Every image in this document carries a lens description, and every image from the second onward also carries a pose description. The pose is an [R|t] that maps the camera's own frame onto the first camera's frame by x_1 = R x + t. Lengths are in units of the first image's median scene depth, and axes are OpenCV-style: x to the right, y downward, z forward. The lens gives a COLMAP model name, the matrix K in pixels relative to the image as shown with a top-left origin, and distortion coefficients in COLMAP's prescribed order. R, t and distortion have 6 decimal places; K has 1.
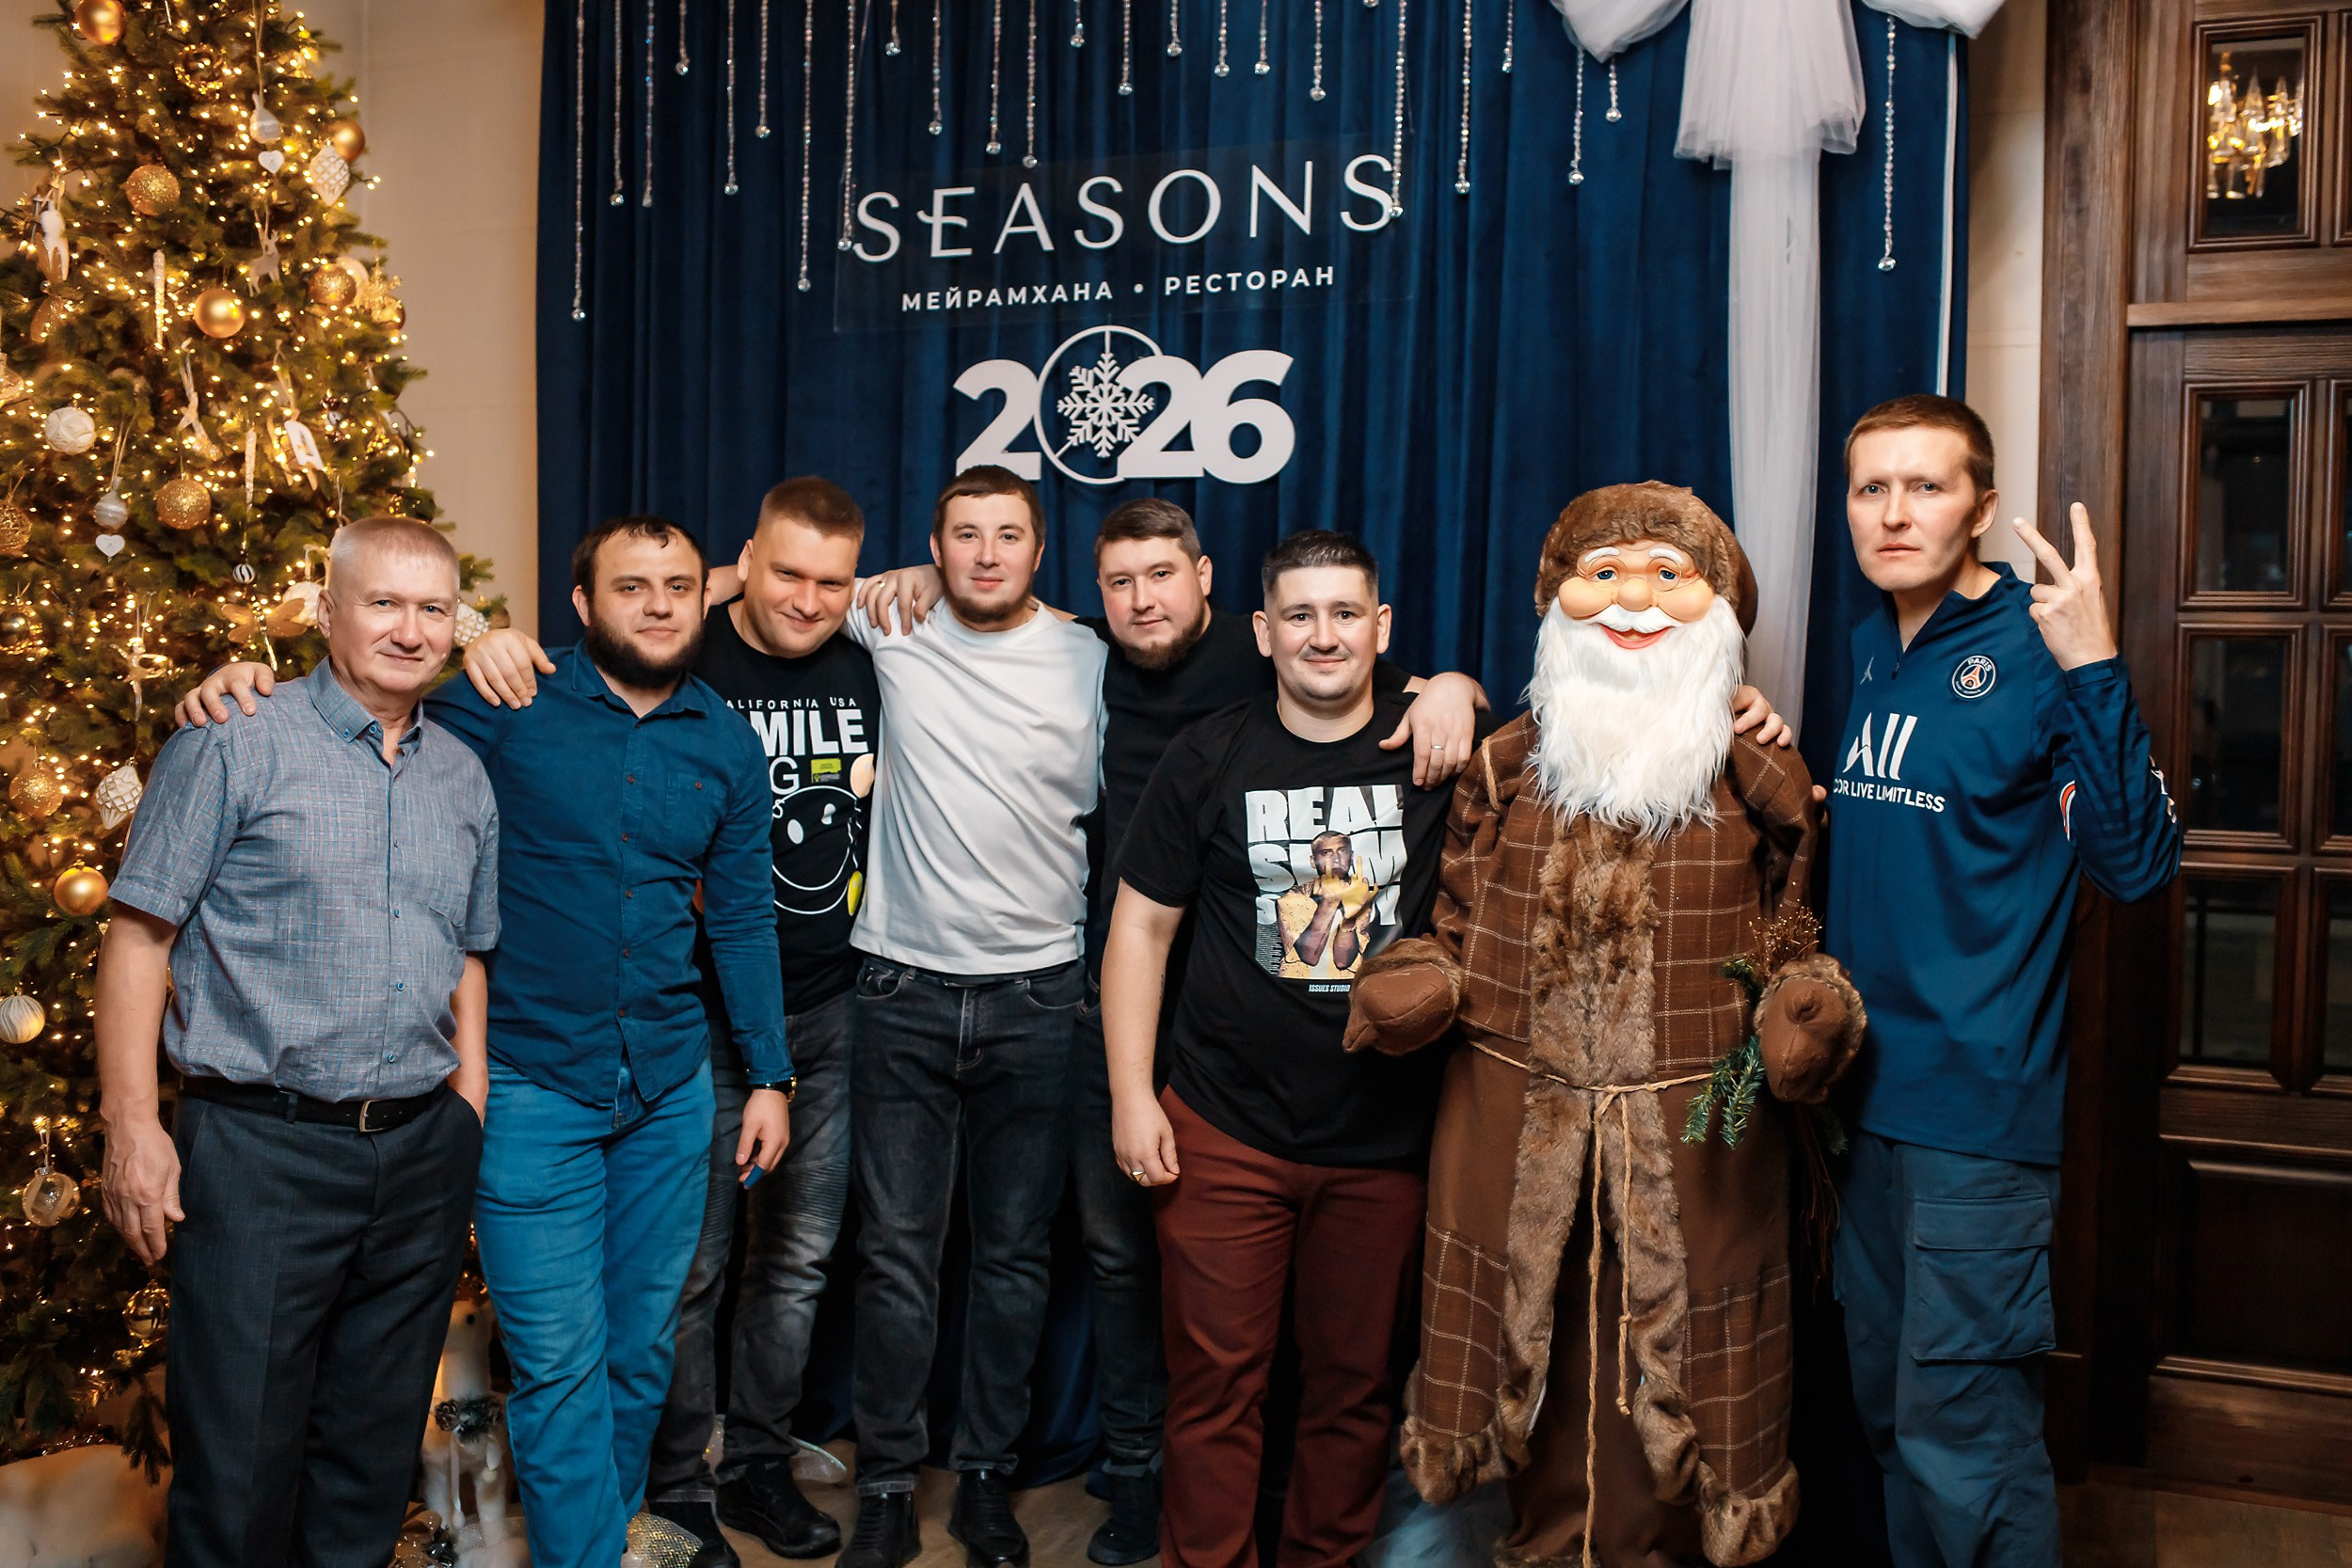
lens RADIAL K [[2282.5, 0, 1138.9], [0, 2282.5, 768.3], [0, 0, 1]] dist [-0.049526, 0.000000]
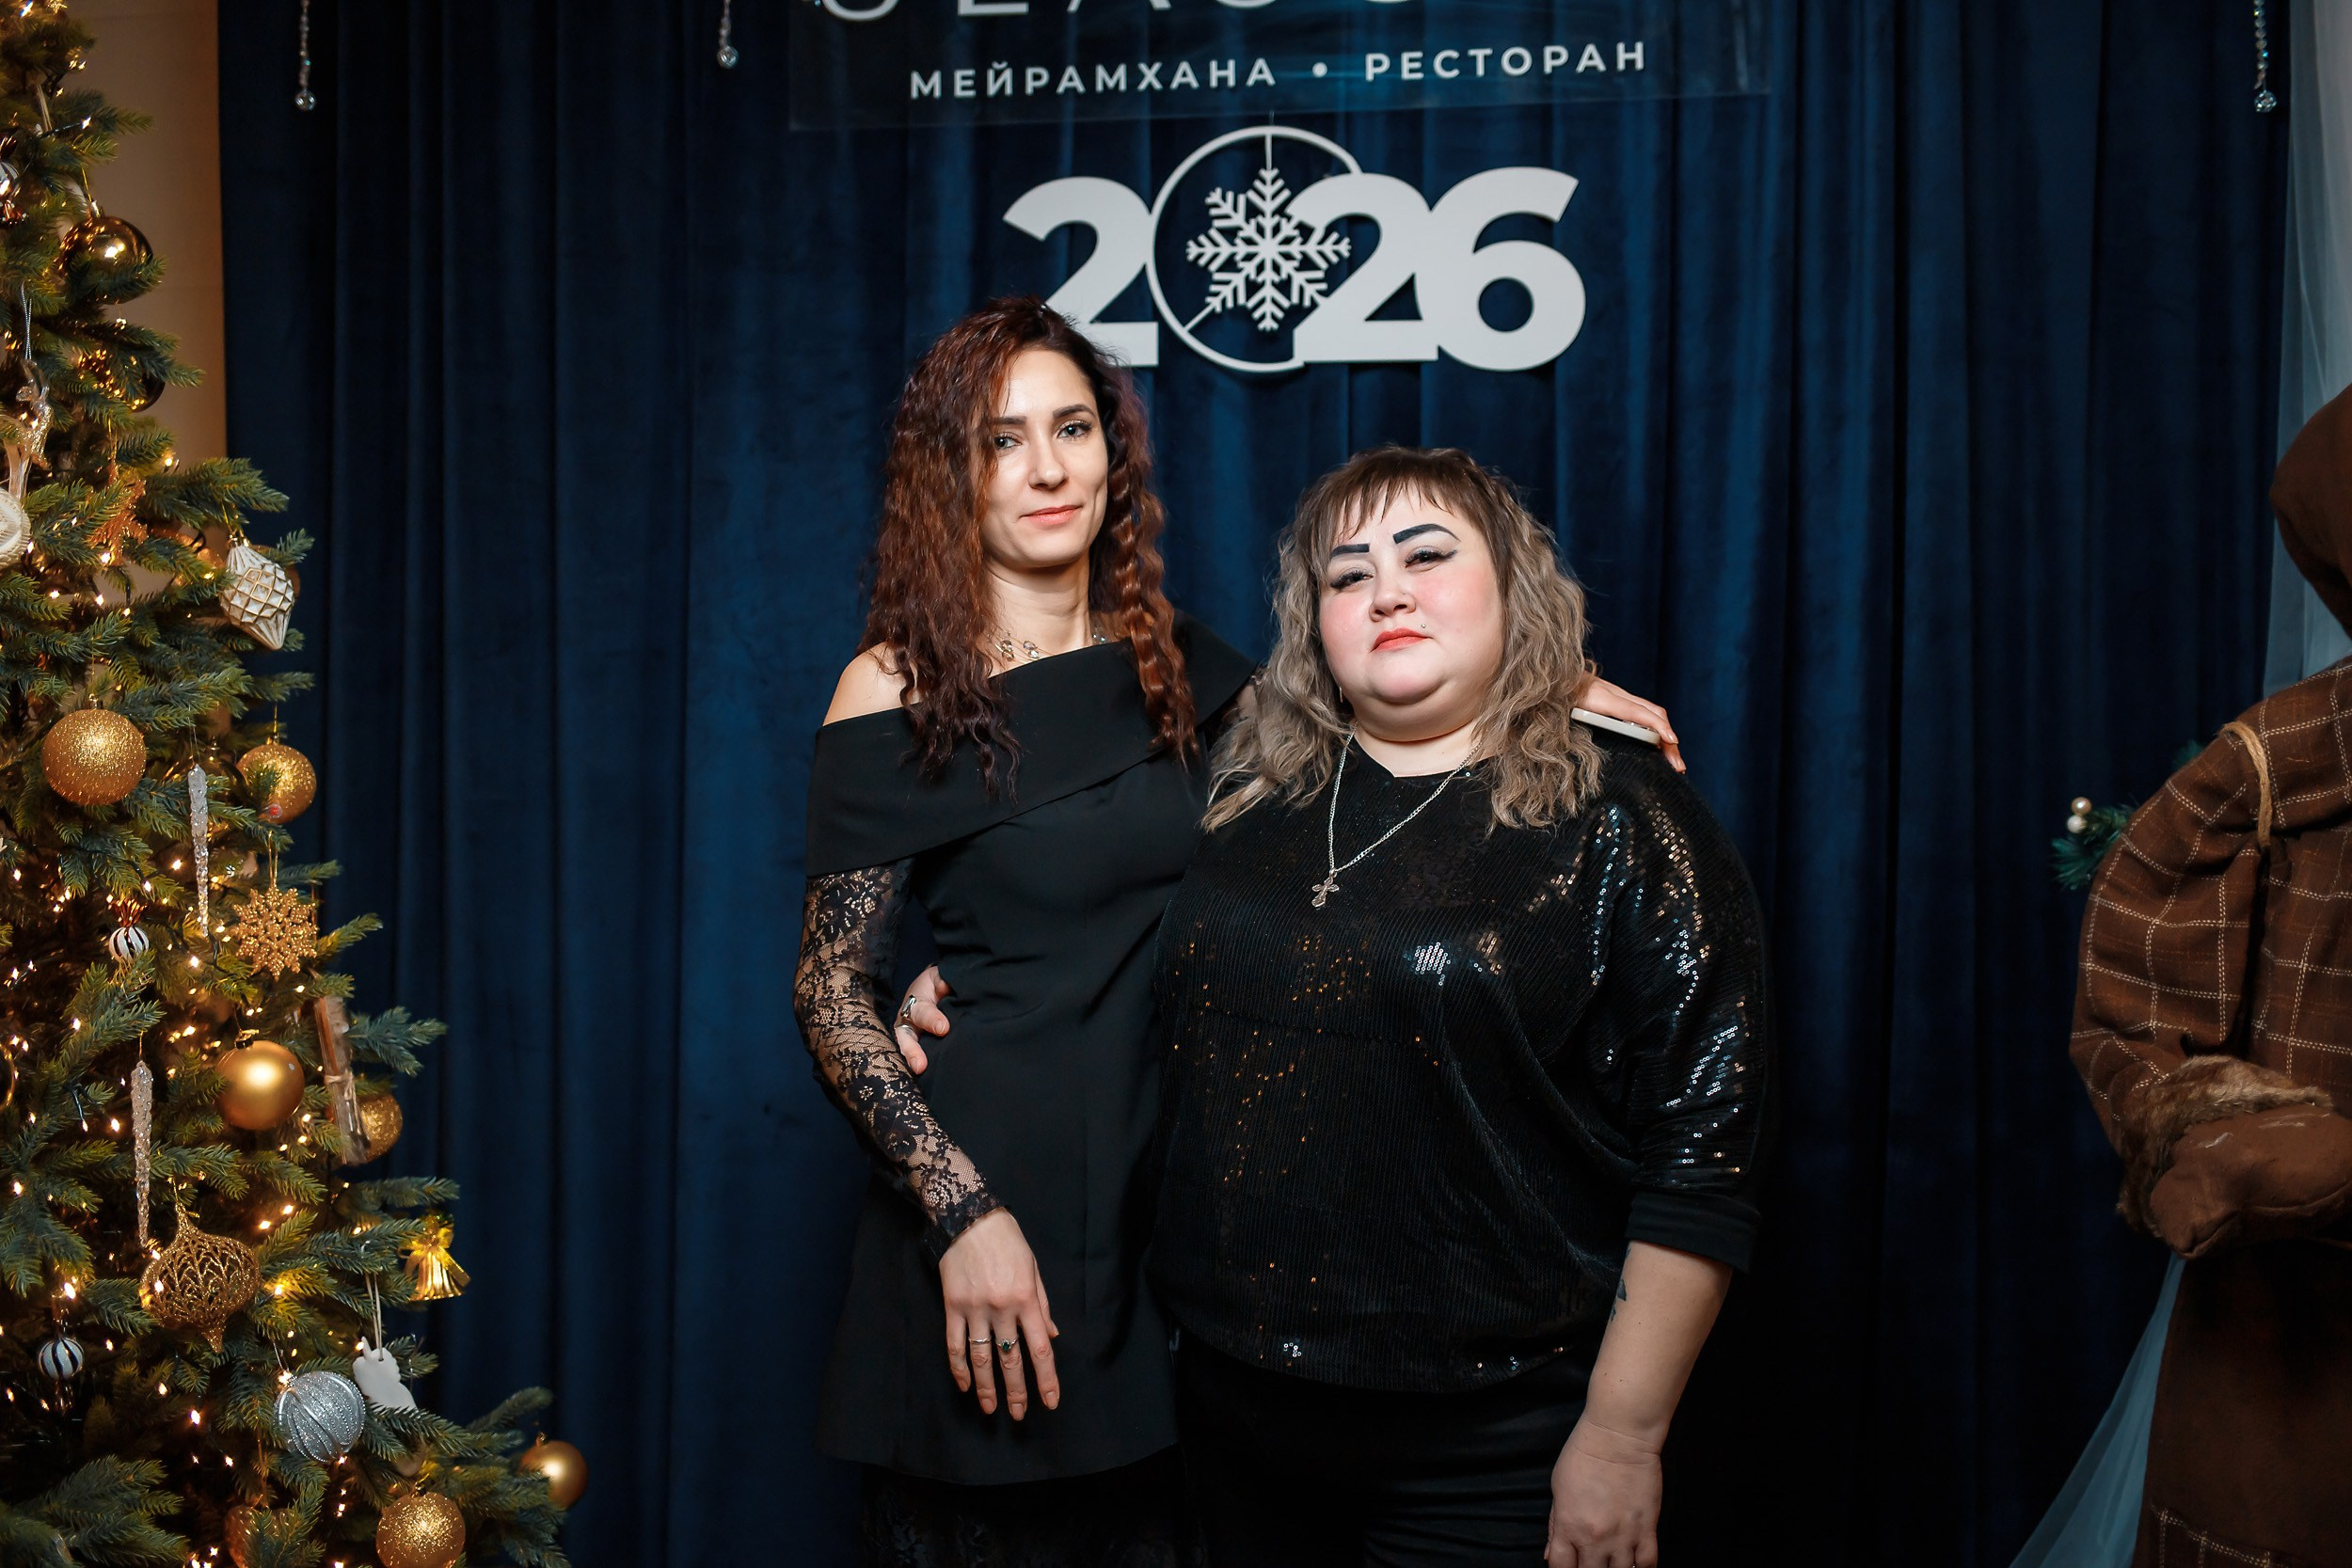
lens RADIAL K [[2282.5, 0, 1178.0], [0, 2282.5, 775.9], [0, 0, 1]] dist [-0.049526, 0.000000]
pose [[0.951613, -0.027961, 0.306025, -0.240273], [0.035429, 0.999194, -0.018873, 0.000113], [-0.305250, 0.028802, 0.951836, 0.403531]]
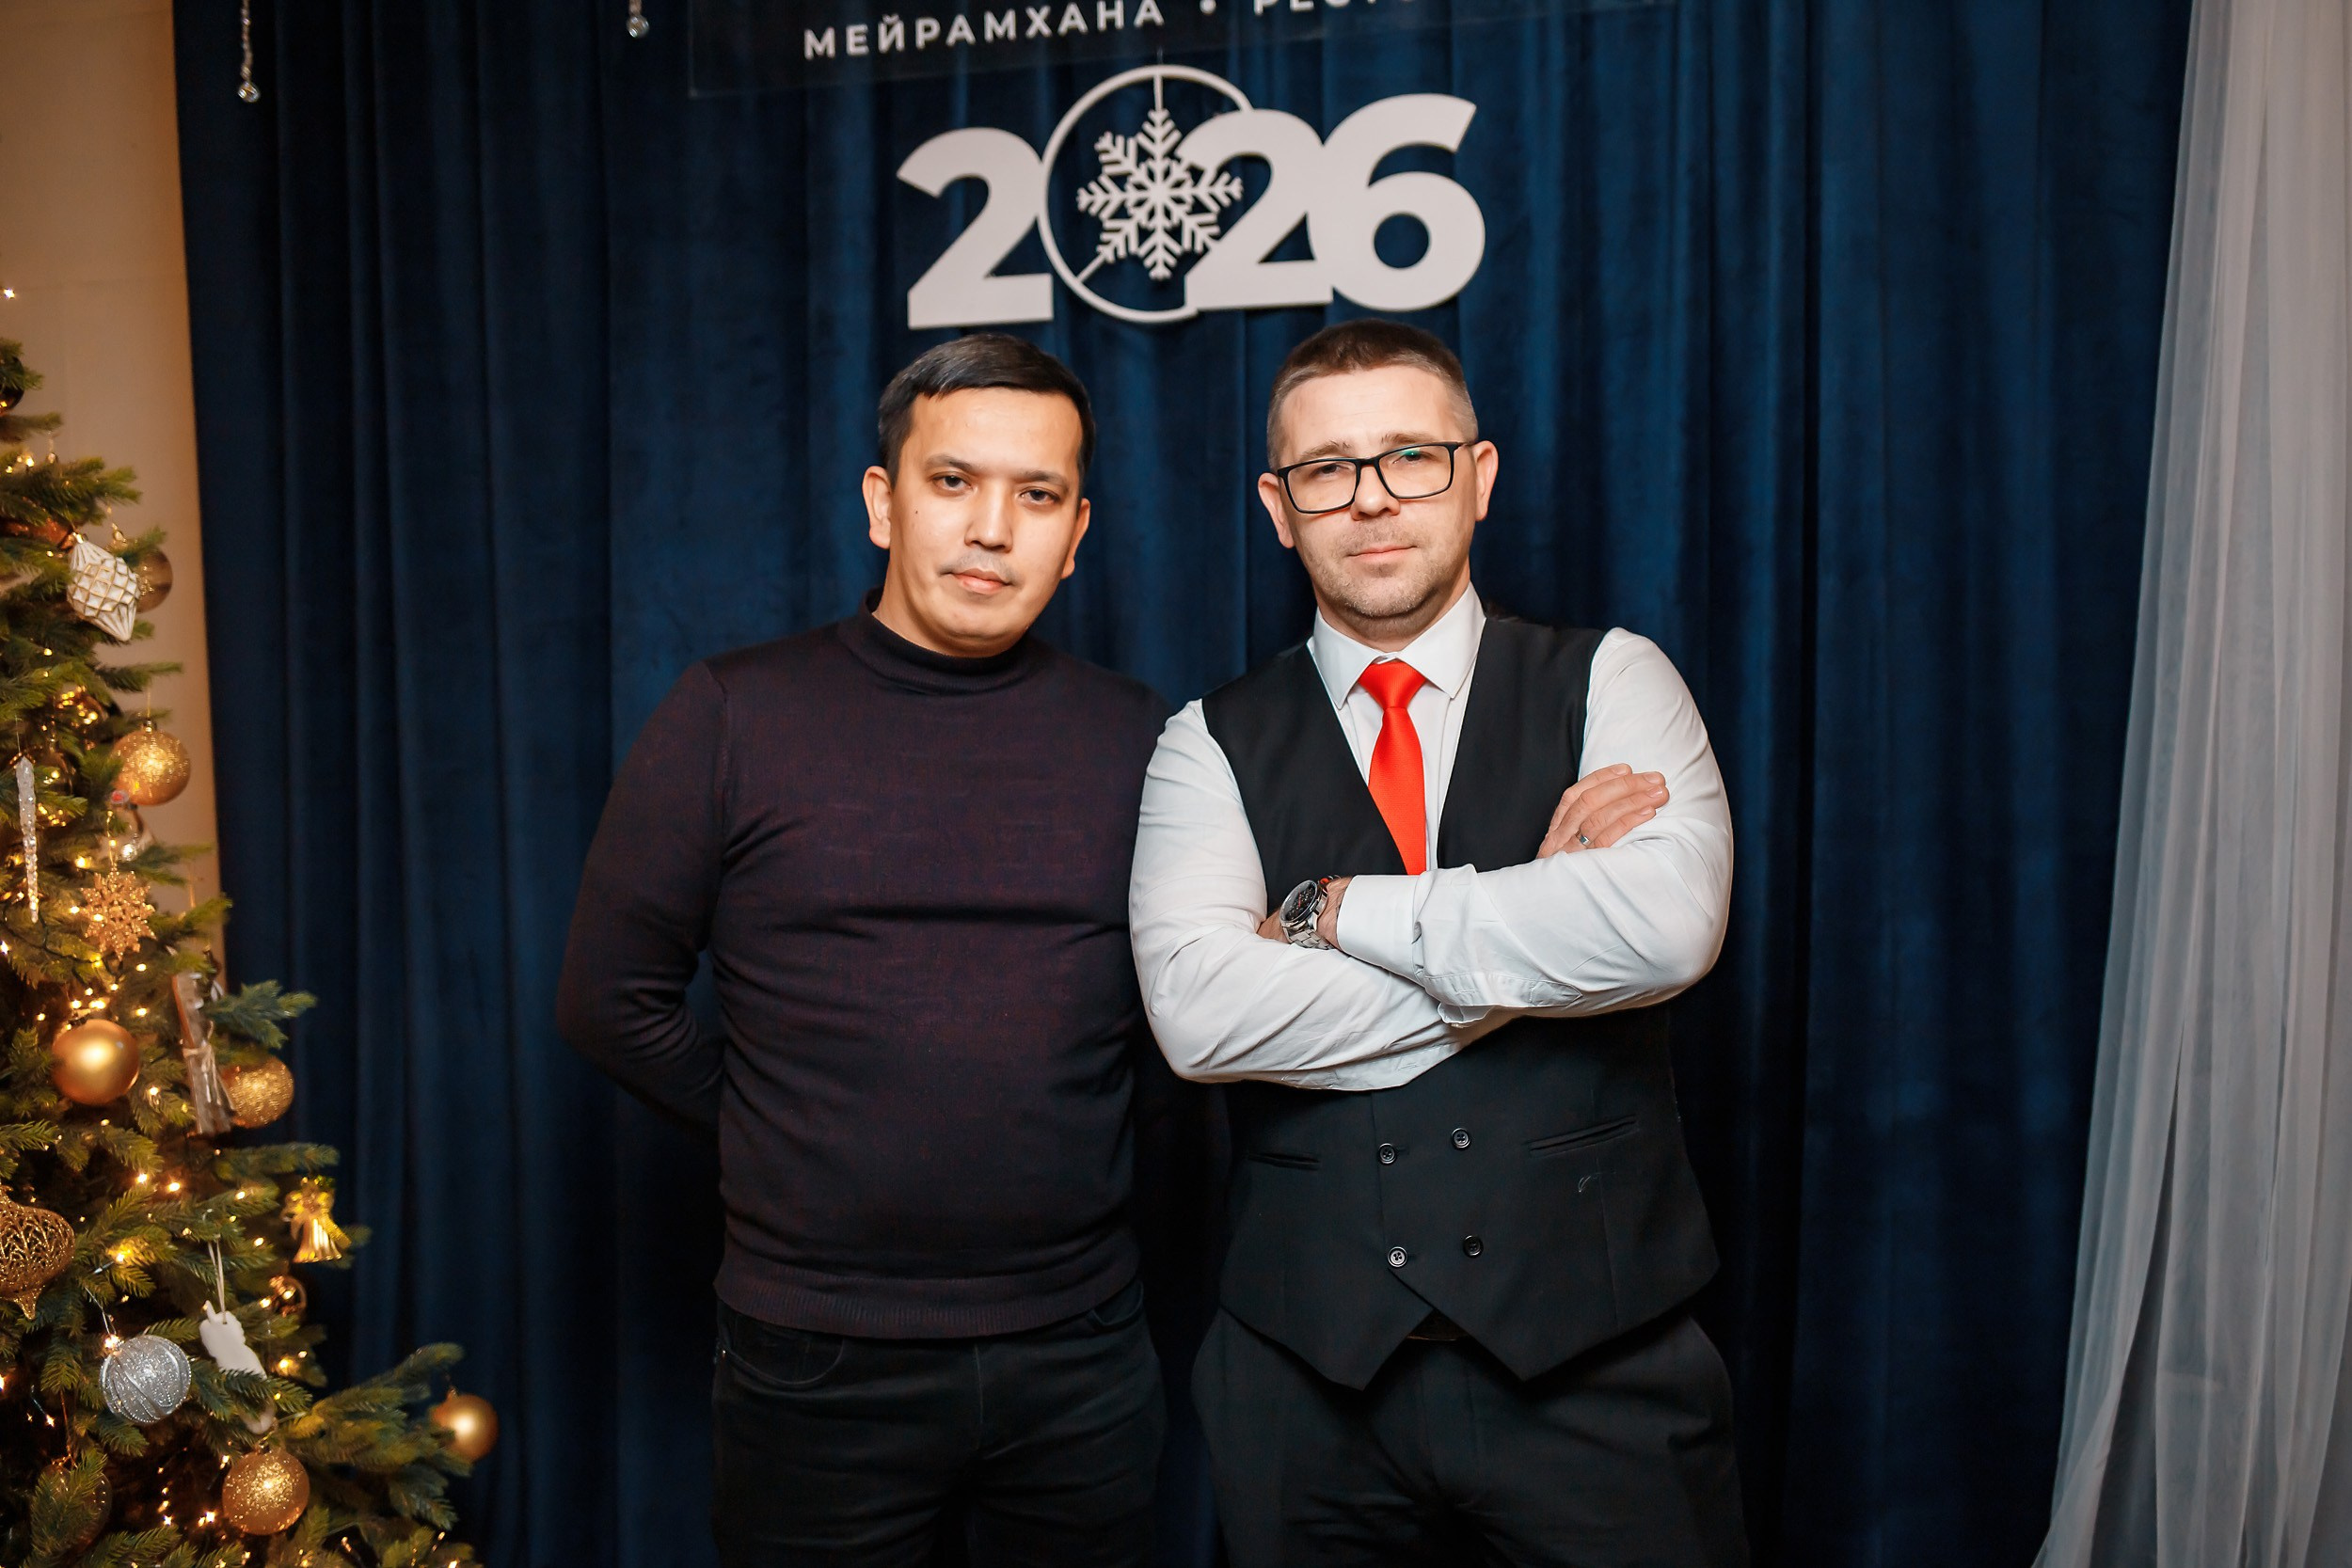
lens RADIAL K [[2282.5, 0, 1165.9], [0, 2282.5, 771.3], [0, 0, 1]] dist [-0.049526, 0.000000]
pose [[0.984604, -0.050615, 0.167312, -0.125459], [0.049775, 0.998718, 0.009212, -0.007488], [-0.167564, -0.000742, 0.985861, 0.388393]]
